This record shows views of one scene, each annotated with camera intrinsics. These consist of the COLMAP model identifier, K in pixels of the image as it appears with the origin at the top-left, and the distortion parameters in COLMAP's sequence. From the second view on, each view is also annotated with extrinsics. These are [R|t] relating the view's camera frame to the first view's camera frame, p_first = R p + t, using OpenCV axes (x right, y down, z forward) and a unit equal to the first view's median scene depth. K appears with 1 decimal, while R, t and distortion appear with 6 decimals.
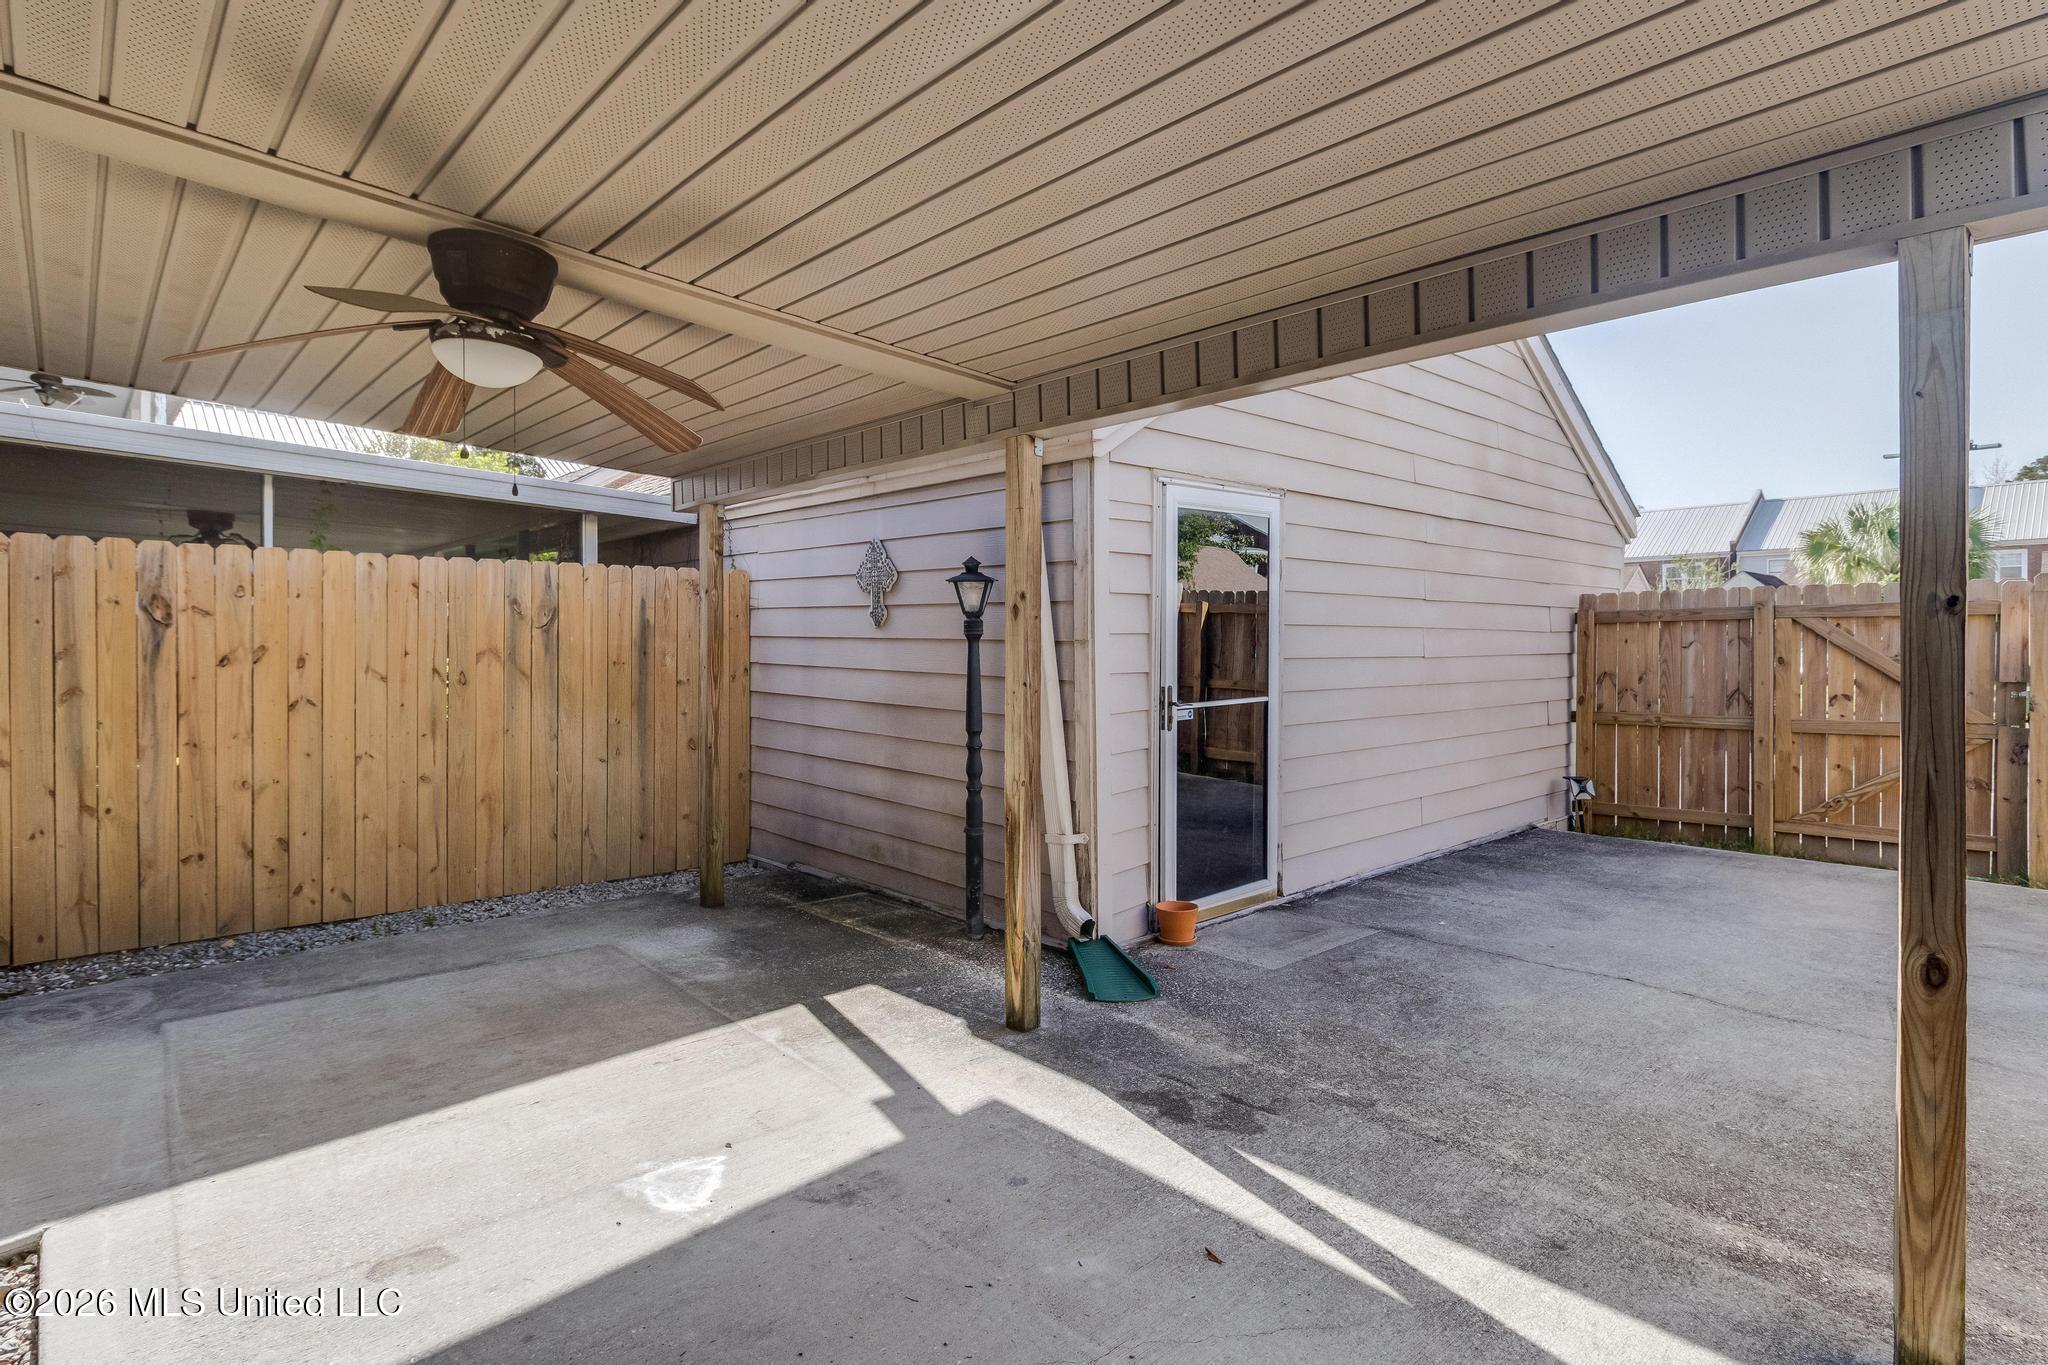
lens RADIAL K [[1034.6, 0, 1022.8], [0, 1034.6, 616.2], [0, 0, 1]] dist [-0.000823, 0.000048]
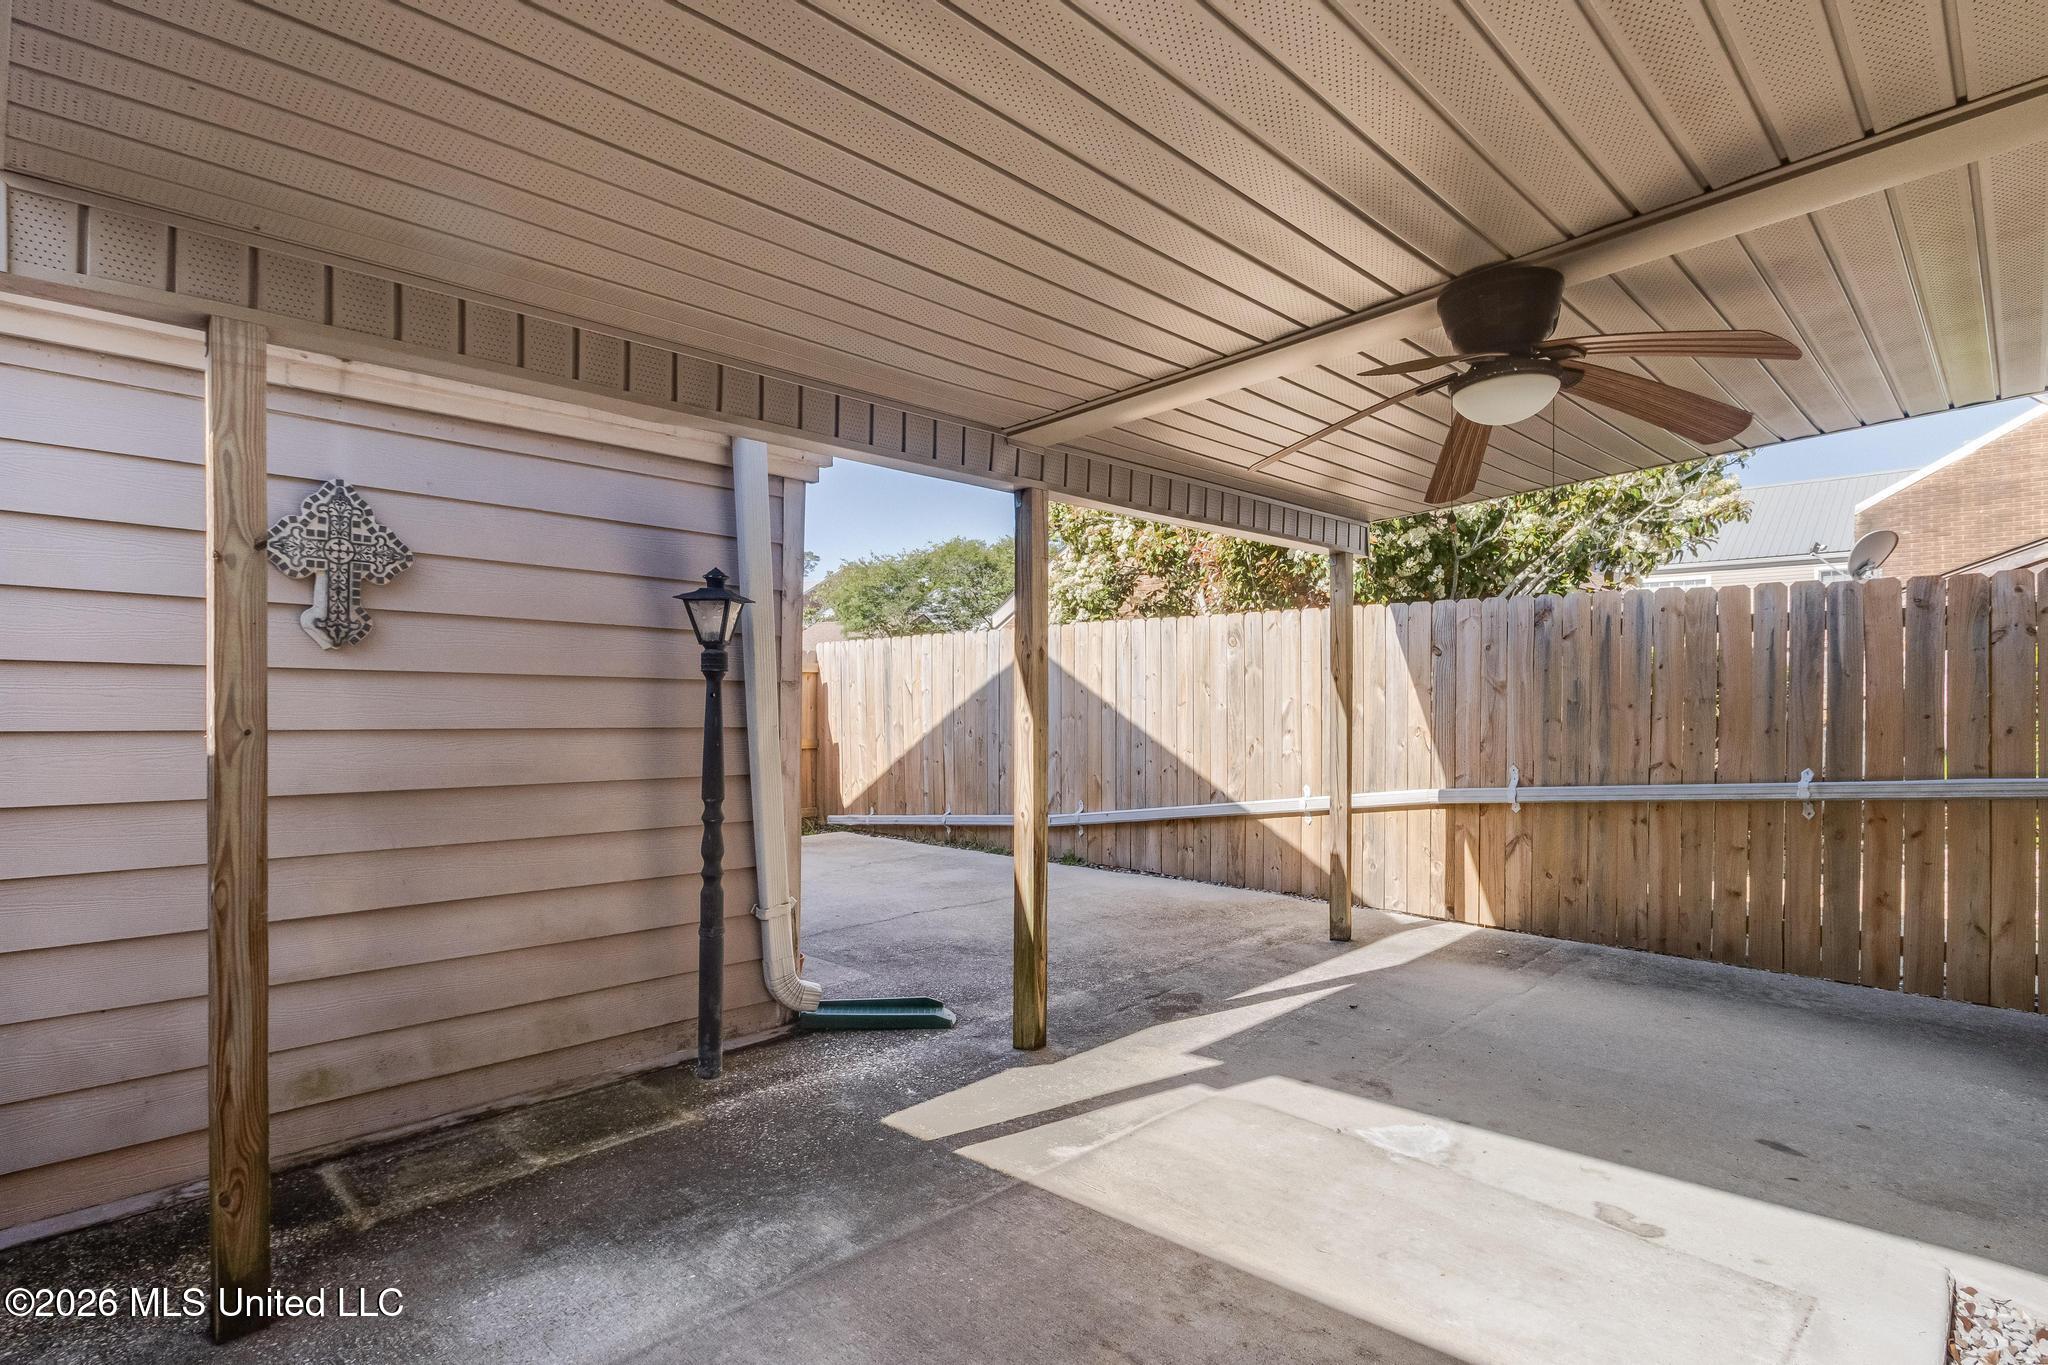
lens RADIAL K [[1002.0, 0, 1019.1], [0, 1002.0, 694.4], [0, 0, 1]] dist [0.002182, 0.000039]
pose [[-0.032478, 0.002206, 0.999470, -1.113150], [-0.028489, 0.999589, -0.003132, 0.042070], [-0.999066, -0.028576, -0.032402, 1.140414]]
